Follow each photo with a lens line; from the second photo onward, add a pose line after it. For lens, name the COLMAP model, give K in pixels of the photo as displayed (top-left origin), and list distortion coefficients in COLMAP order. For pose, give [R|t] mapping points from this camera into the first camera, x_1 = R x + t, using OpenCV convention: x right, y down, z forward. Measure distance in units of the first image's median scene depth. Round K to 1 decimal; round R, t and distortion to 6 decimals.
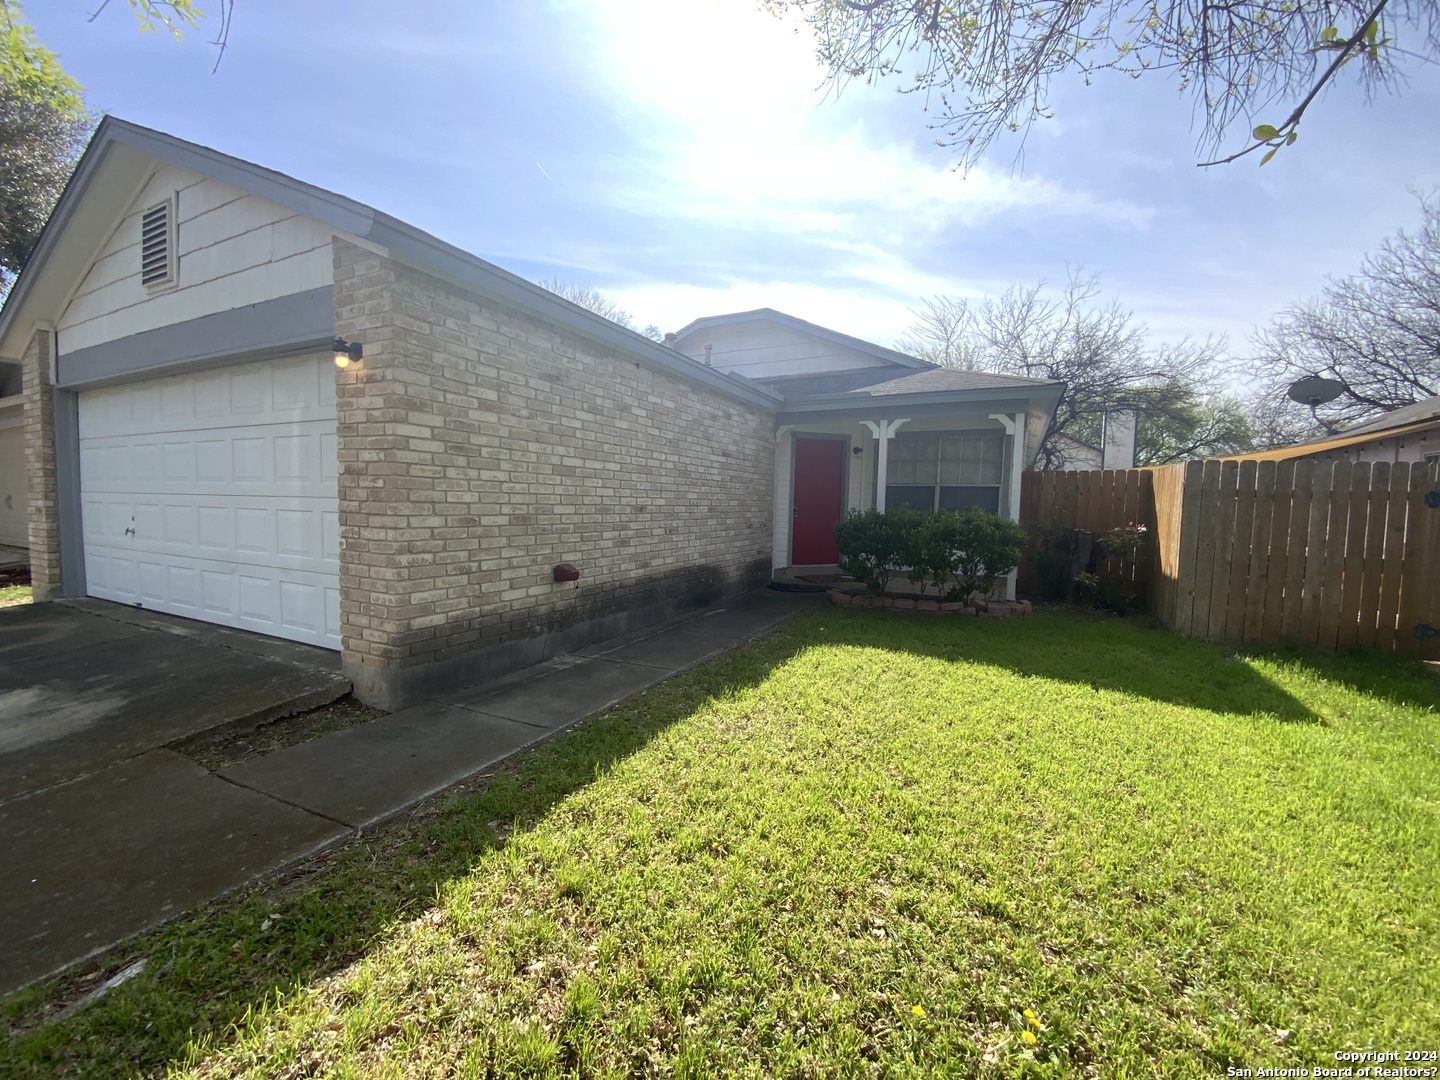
lens RADIAL K [[583.1, 0, 718.1], [0, 583.1, 540.4], [0, 0, 1]] dist [-0.000234, -0.006162]
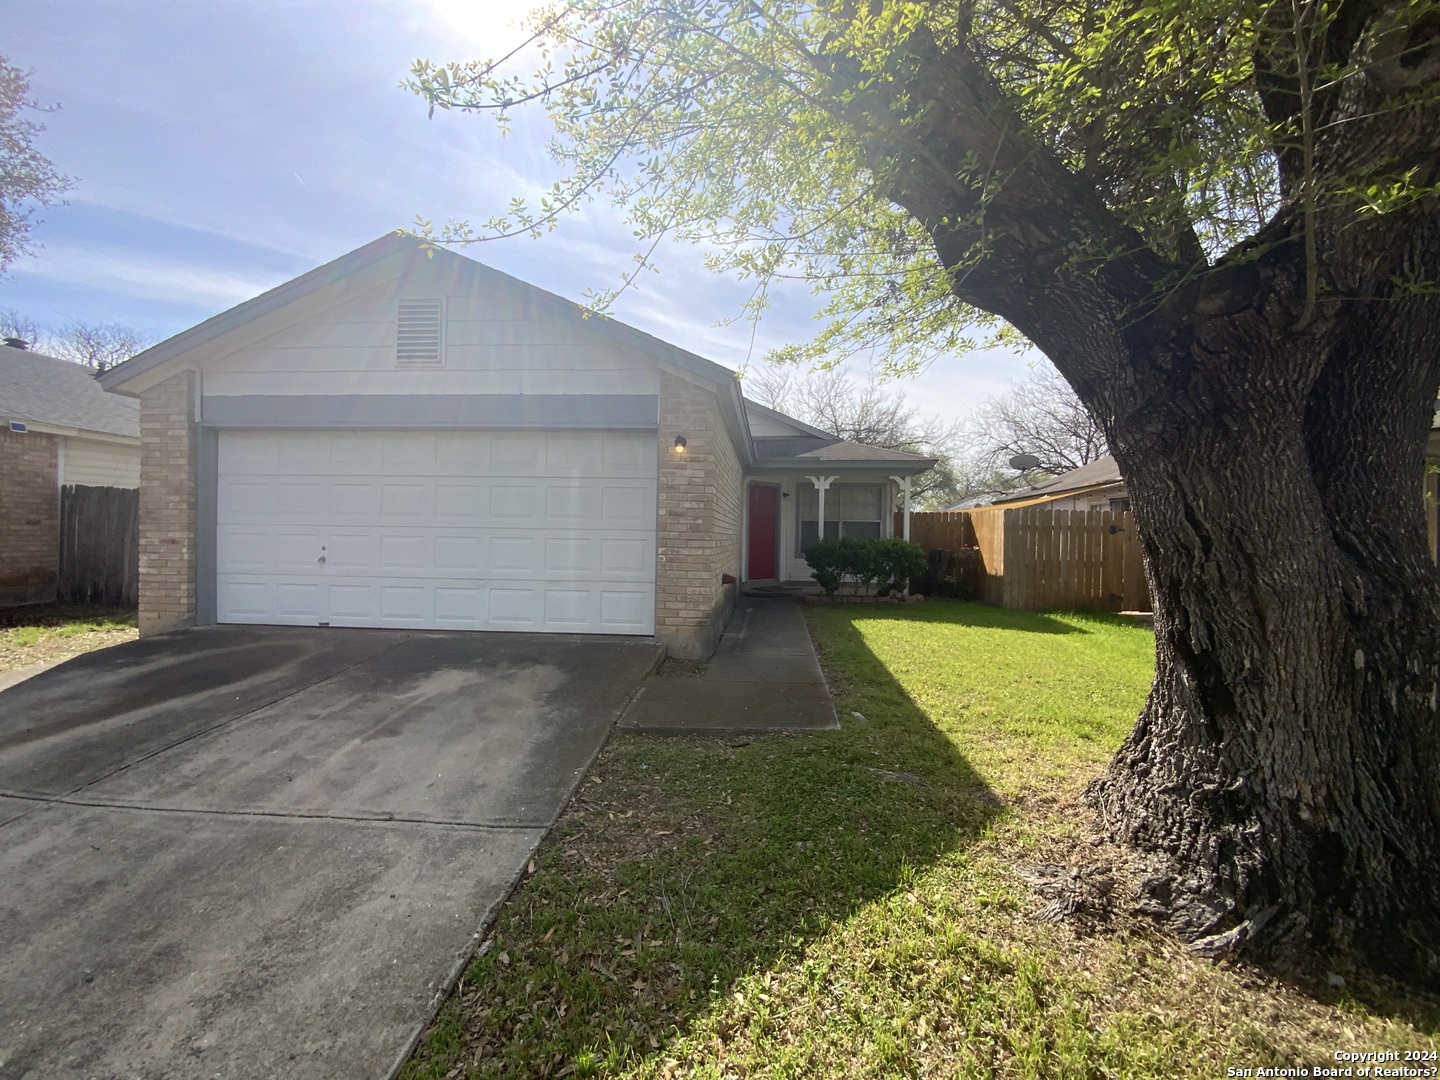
lens RADIAL K [[583.1, 0, 721.1], [0, 583.1, 539.6], [0, 0, 1]] dist [-0.000234, -0.006162]
pose [[0.929710, -0.006777, 0.368230, -0.653559], [0.027397, 0.998333, -0.050798, 0.023745], [-0.367272, 0.057315, 0.928346, -0.331713]]
